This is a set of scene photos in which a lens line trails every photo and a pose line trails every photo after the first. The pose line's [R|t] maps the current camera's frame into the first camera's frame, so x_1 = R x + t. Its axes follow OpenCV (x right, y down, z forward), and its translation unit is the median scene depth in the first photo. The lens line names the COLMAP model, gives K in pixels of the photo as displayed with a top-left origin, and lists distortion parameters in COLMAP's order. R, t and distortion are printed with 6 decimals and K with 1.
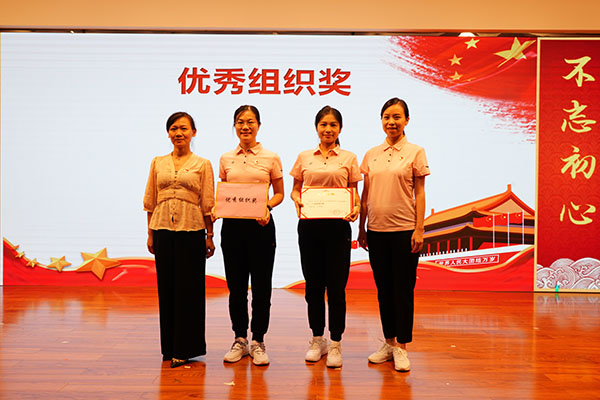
lens RADIAL K [[517.4, 0, 299.1], [0, 517.4, 200.9], [0, 0, 1]] dist [-0.005076, 0.008650]
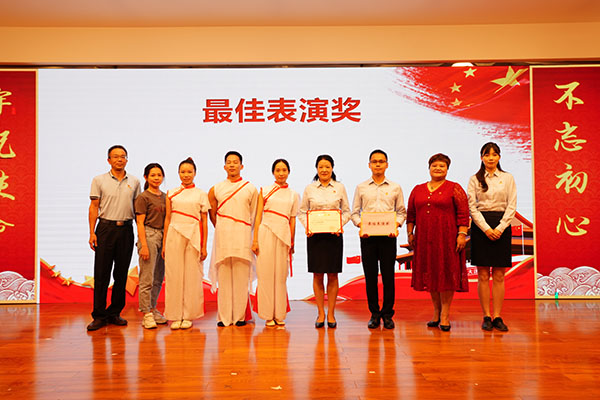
lens RADIAL K [[479.3, 0, 302.6], [0, 479.3, 200.9], [0, 0, 1]] dist [0.017691, 0.005015]
pose [[0.999771, -0.018818, 0.010190, -0.037469], [0.019201, 0.999061, -0.038830, 0.001309], [-0.009450, 0.039017, 0.999194, -0.008172]]
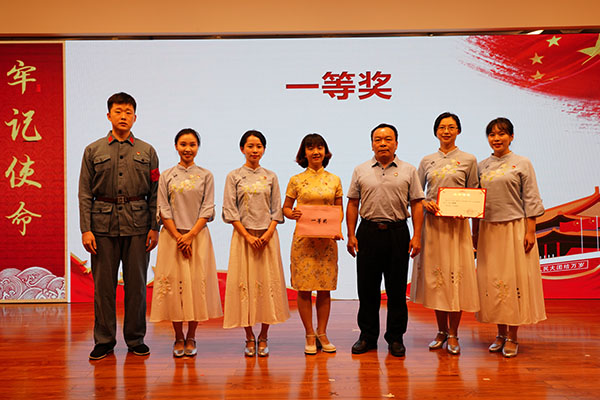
lens RADIAL K [[539.6, 0, 300.9], [0, 539.6, 202.8], [0, 0, 1]] dist [0.022002, 0.000110]
pose [[0.999773, -0.020641, -0.005198, -0.137660], [0.020569, 0.999696, -0.013567, 0.000489], [0.005476, 0.013457, 0.999894, -0.009822]]
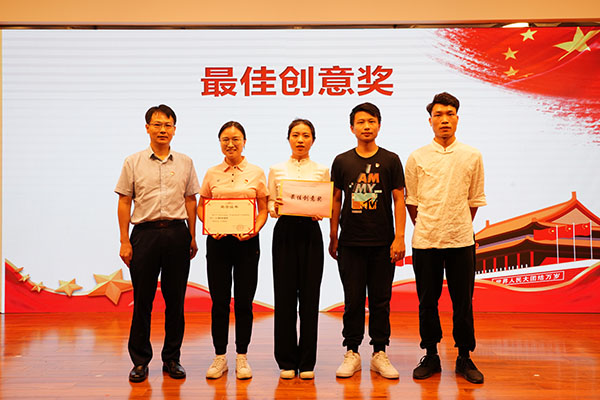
lens RADIAL K [[578.3, 0, 302.7], [0, 578.3, 201.1], [0, 0, 1]] dist [0.030831, 0.000000]
pose [[0.999907, -0.013228, -0.003302, -0.057162], [0.013154, 0.999682, -0.021530, -0.000490], [0.003586, 0.021485, 0.999763, -0.003006]]
